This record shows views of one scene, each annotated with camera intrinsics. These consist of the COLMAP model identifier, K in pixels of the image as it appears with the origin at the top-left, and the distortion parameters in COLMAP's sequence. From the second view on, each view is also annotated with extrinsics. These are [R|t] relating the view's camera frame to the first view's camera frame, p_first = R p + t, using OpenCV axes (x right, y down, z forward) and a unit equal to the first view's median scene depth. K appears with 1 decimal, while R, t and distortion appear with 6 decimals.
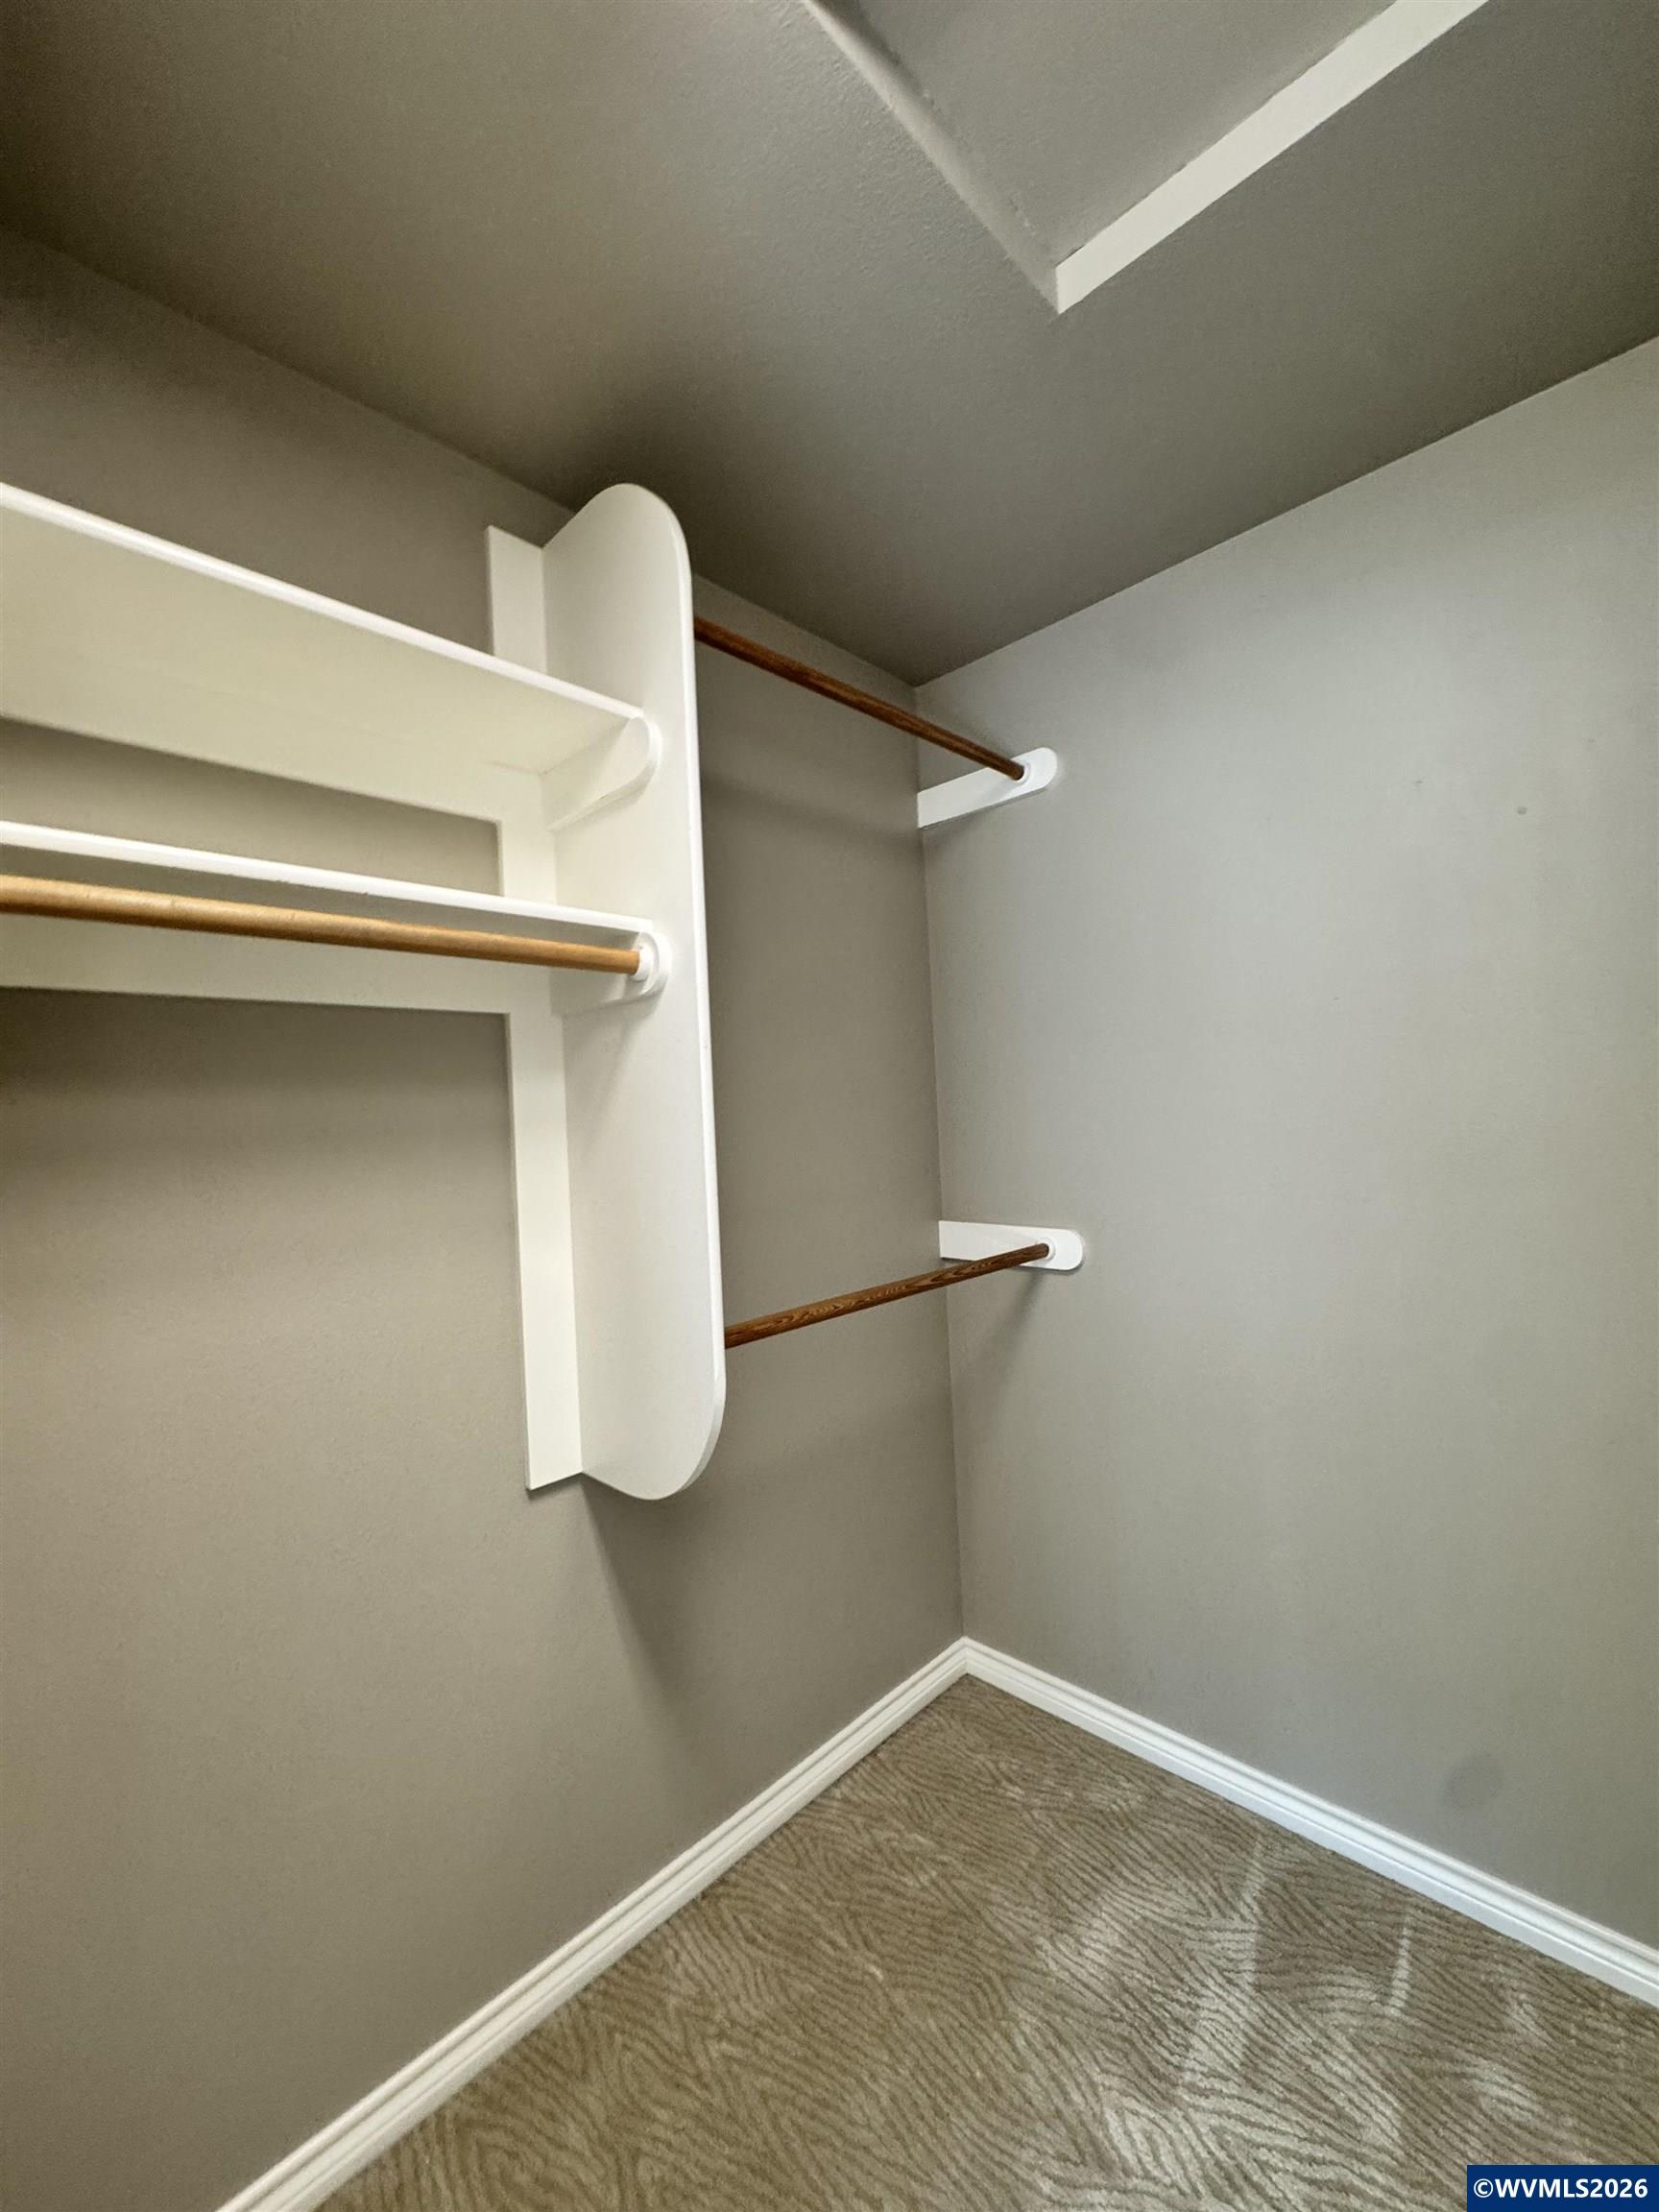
lens RADIAL K [[883.5, 0, 833.3], [0, 883.5, 1105.6], [0, 0, 1]] dist [-0.005906, 0.001692]
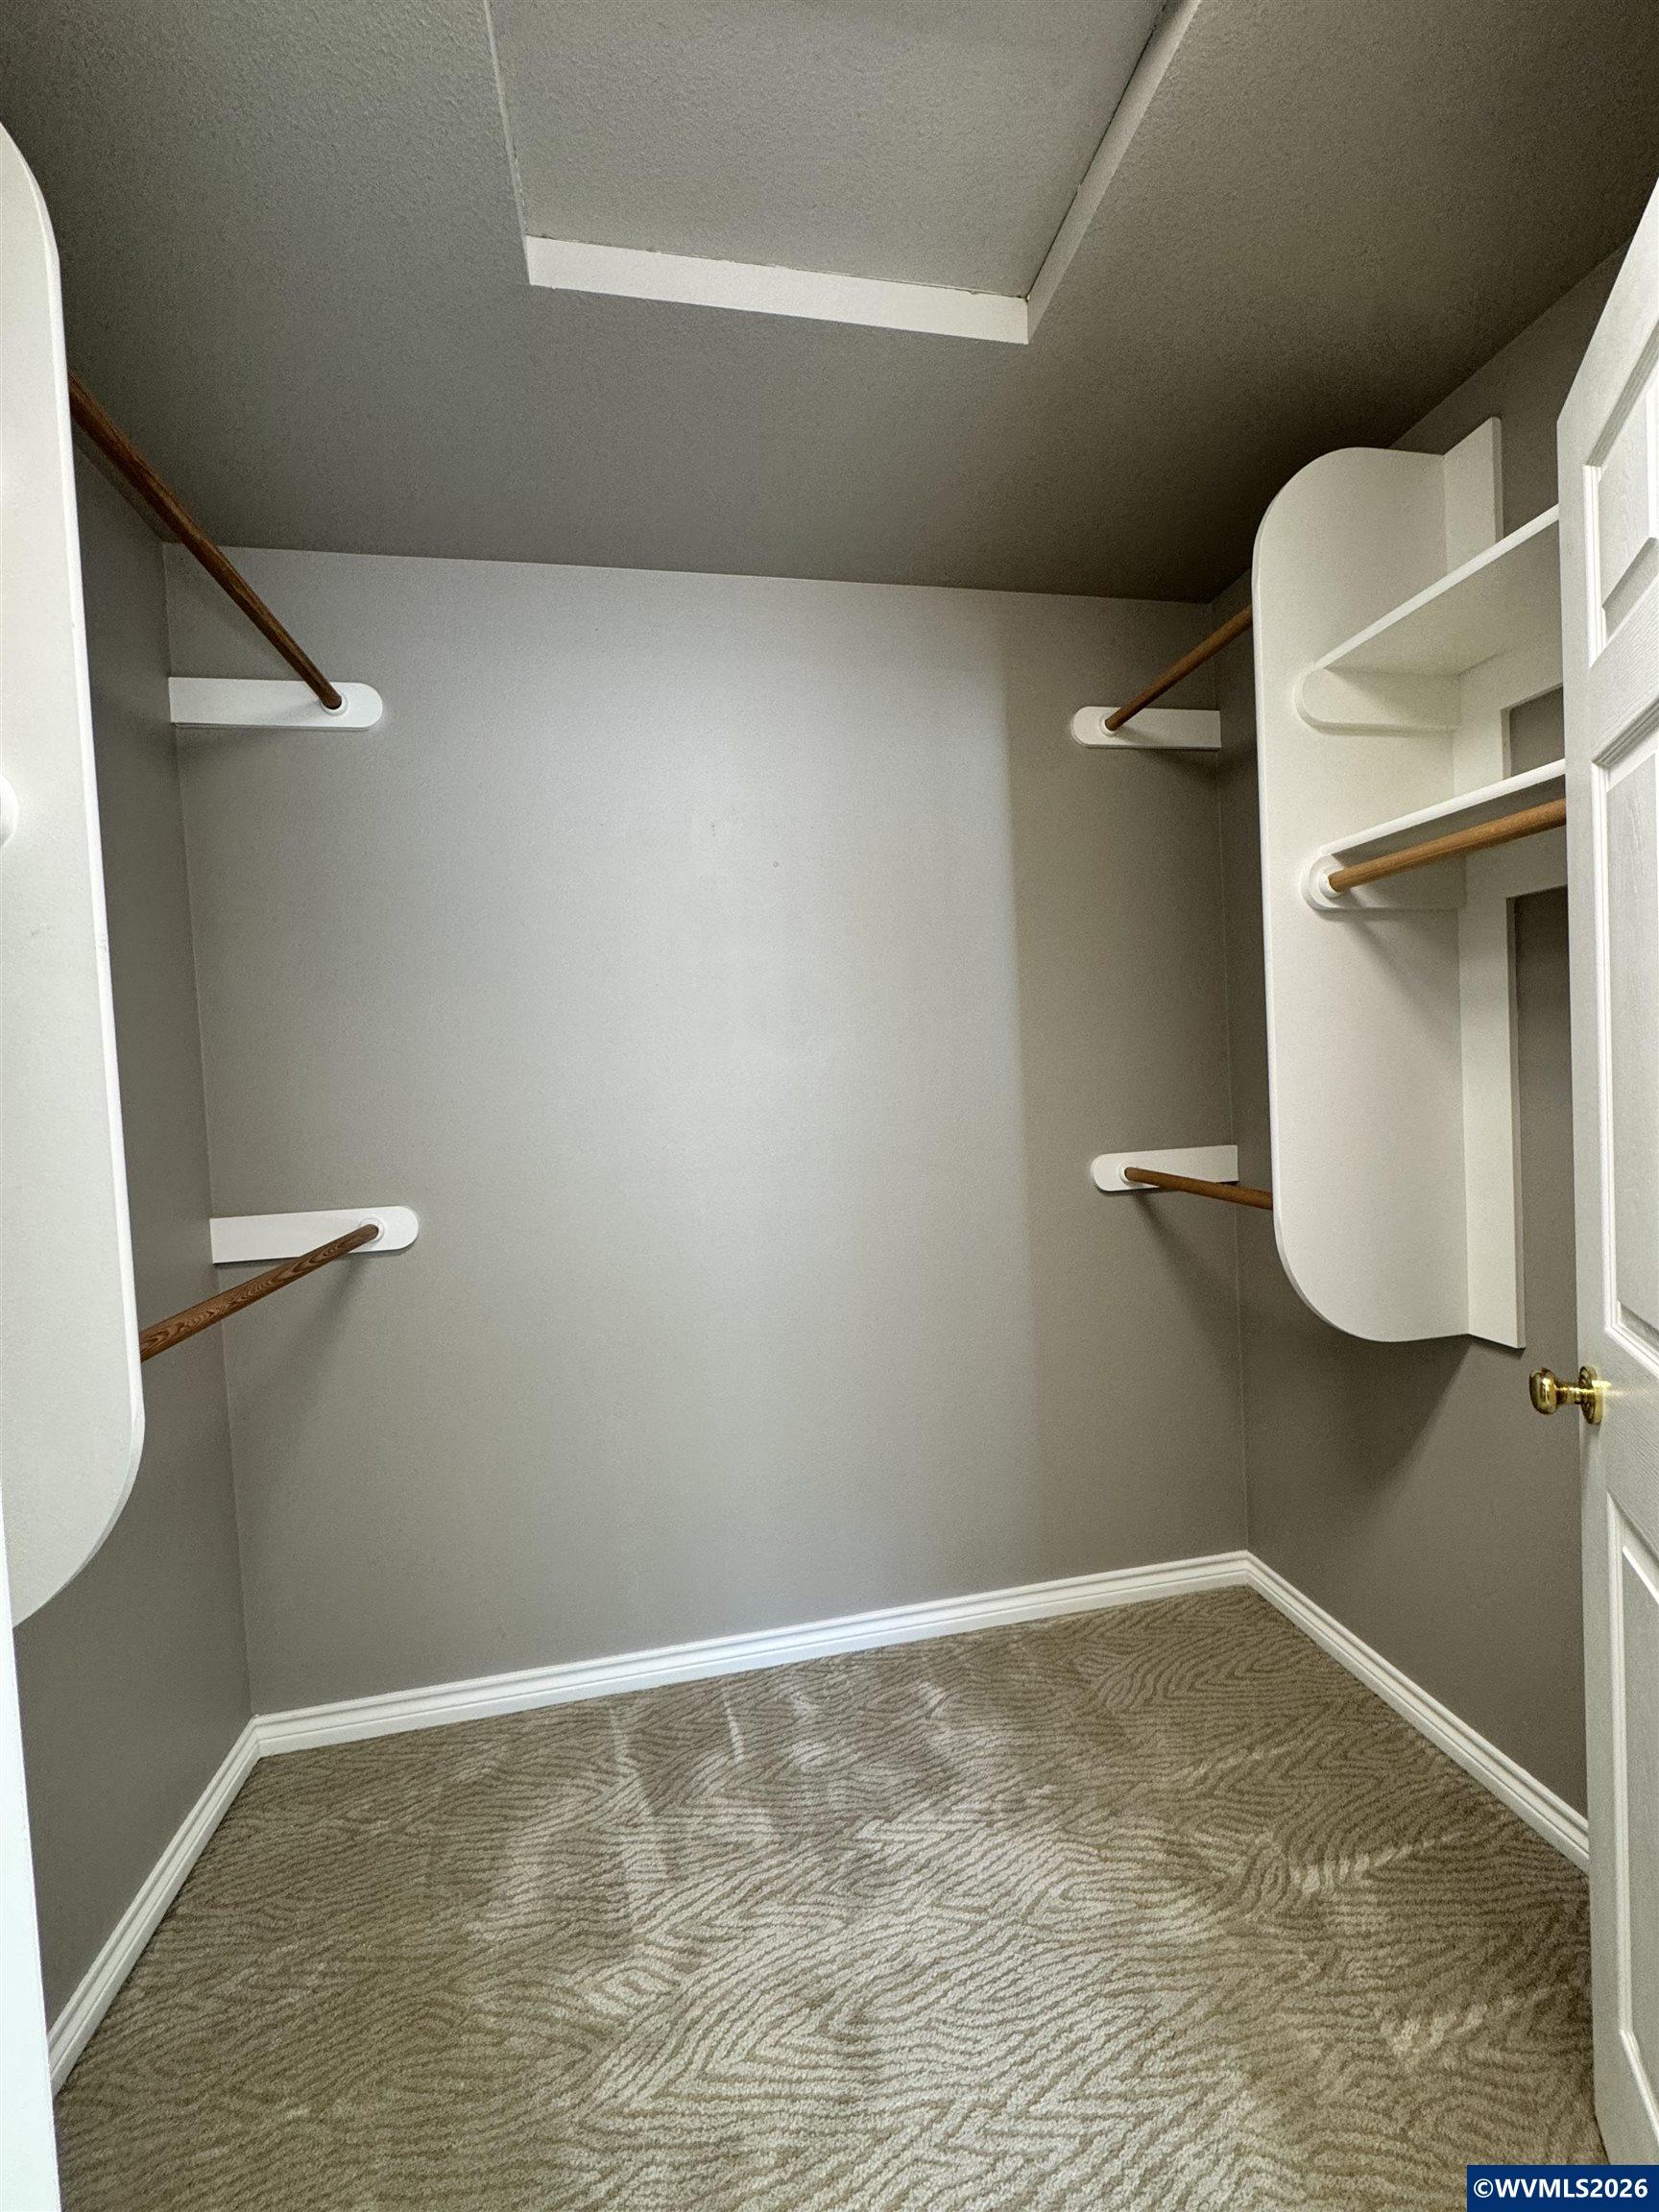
lens RADIAL K [[883.5, 0, 831.5], [0, 883.5, 1106.6], [0, 0, 1]] dist [-0.005906, 0.001692]
pose [[0.573726, -0.007798, 0.819010, -0.334799], [0.014281, 0.999898, -0.000484, 0.057772], [-0.818923, 0.011974, 0.573779, 0.115127]]
